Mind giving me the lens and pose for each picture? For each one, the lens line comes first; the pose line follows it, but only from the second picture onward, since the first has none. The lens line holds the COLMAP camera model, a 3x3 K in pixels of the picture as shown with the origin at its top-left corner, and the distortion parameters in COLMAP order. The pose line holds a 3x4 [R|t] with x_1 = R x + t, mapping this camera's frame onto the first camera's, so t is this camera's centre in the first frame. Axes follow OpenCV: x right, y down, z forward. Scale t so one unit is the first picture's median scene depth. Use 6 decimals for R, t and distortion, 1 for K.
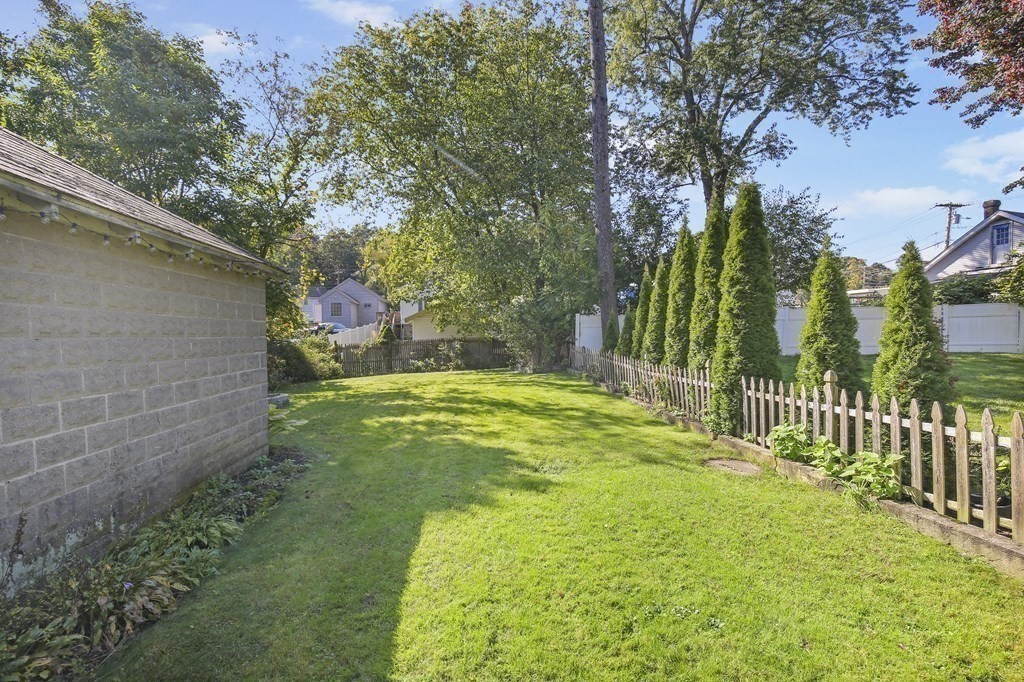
lens RADIAL K [[468.9, 0, 512.0], [0, 468.9, 341.0], [0, 0, 1]] dist [0.012929, -0.000078]
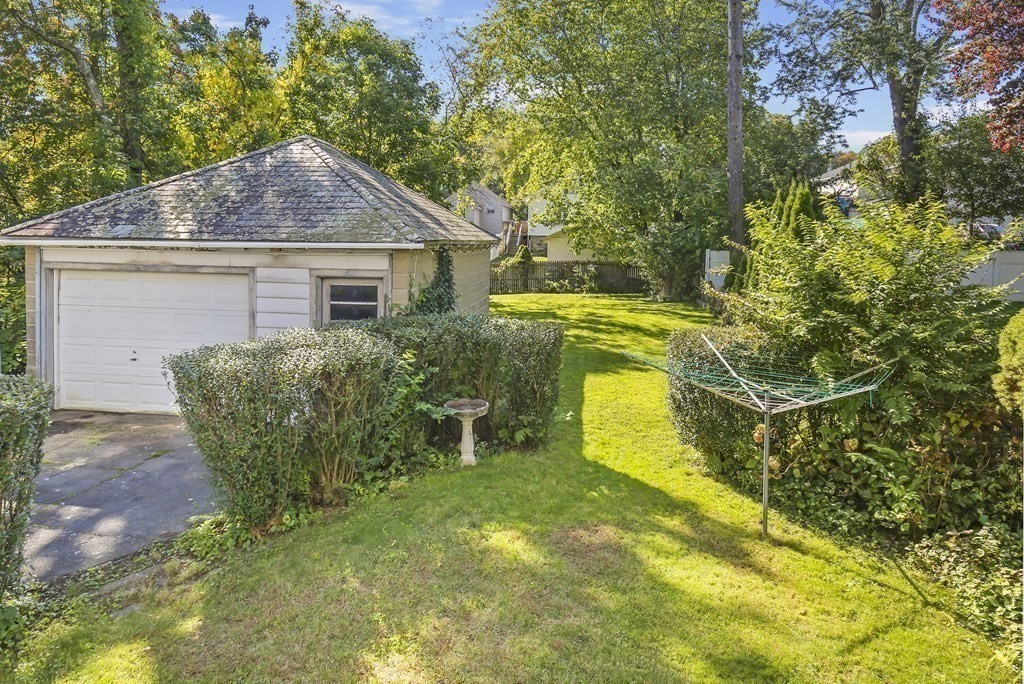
lens RADIAL K [[617.1, 0, 511.3], [0, 617.1, 260.8], [0, 0, 1]] dist [-0.001830, -0.000632]
pose [[0.972311, 0.043963, -0.229518, 0.027160], [-0.038091, 0.998825, 0.029953, -0.055283], [0.230565, -0.020381, 0.972844, -0.462213]]
